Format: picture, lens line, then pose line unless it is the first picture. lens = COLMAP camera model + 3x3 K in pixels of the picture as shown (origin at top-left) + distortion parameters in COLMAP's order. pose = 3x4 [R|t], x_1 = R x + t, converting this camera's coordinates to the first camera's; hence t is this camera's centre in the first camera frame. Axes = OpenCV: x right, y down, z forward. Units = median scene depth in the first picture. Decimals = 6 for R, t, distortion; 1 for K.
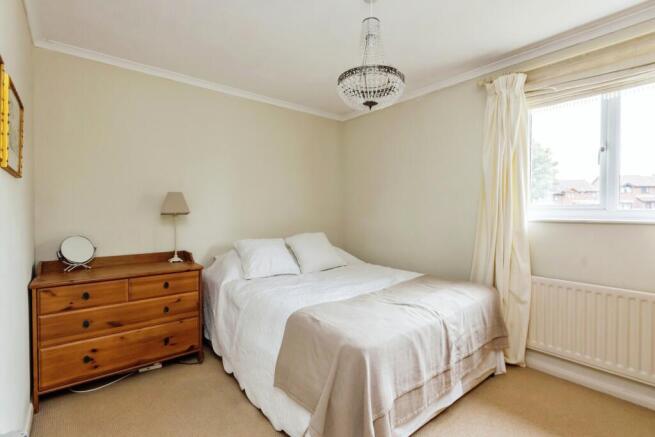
lens RADIAL K [[310.5, 0, 330.5], [0, 310.5, 215.9], [0, 0, 1]] dist [-0.002054, -0.000412]
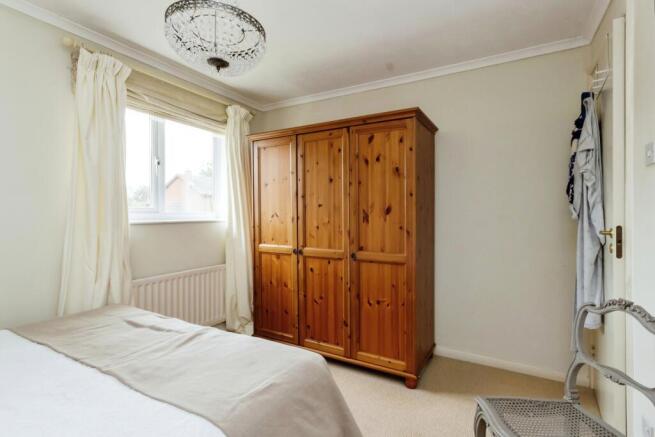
lens RADIAL K [[310.5, 0, 331.8], [0, 310.5, 213.1], [0, 0, 1]] dist [-0.002054, -0.000412]
pose [[-0.350995, -0.009571, 0.936328, -0.522747], [0.005611, 0.999908, 0.012324, -0.029043], [-0.936360, 0.009579, -0.350909, 0.816623]]
